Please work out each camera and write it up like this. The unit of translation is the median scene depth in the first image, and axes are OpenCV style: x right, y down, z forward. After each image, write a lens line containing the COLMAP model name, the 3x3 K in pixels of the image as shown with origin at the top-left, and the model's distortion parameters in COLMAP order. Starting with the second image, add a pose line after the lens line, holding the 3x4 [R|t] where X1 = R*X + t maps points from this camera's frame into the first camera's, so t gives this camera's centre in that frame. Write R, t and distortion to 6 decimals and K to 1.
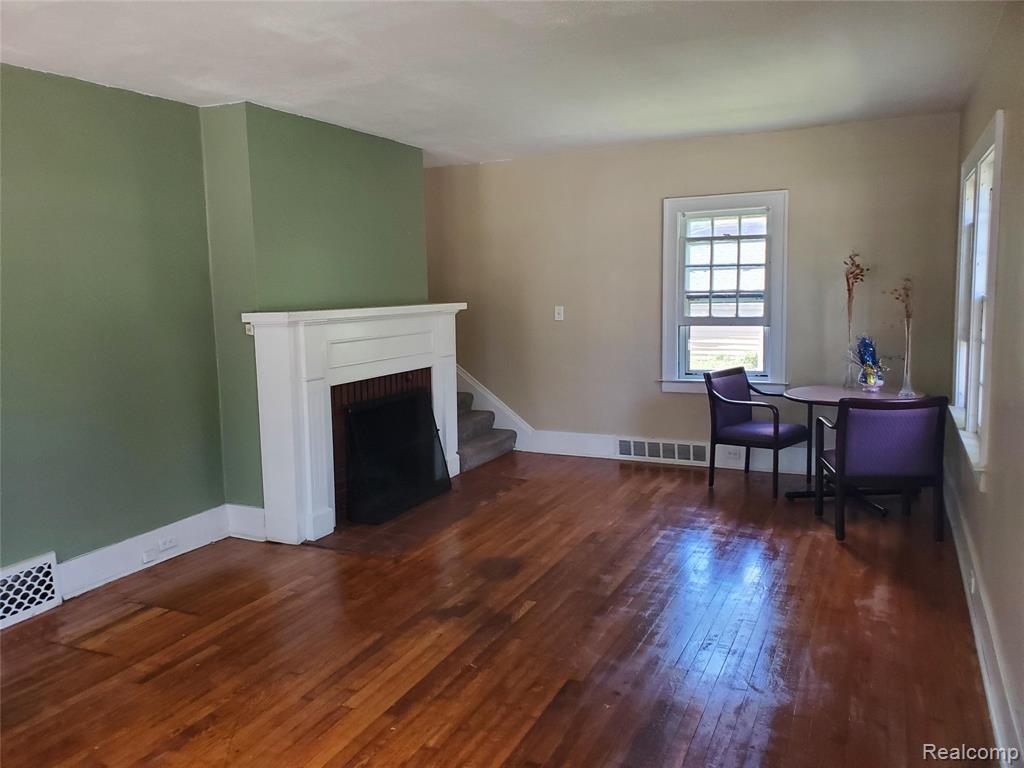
lens RADIAL K [[790.7, 0, 512.0], [0, 790.7, 384.0], [0, 0, 1]] dist [0.026425, -0.002086]
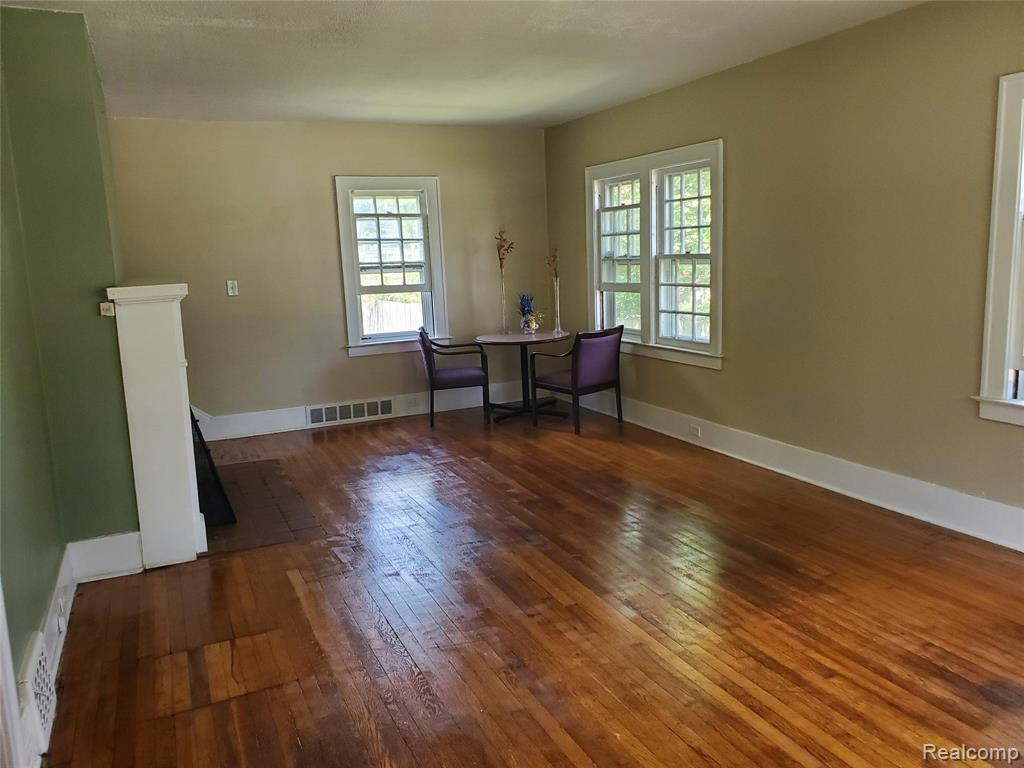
lens RADIAL K [[787.0, 0, 512.0], [0, 787.0, 384.0], [0, 0, 1]] dist [0.076723, -0.001041]
pose [[0.631424, -0.125324, 0.765244, -0.515164], [0.118312, 0.990869, 0.064652, 0.003139], [-0.766359, 0.049715, 0.640486, 0.148525]]
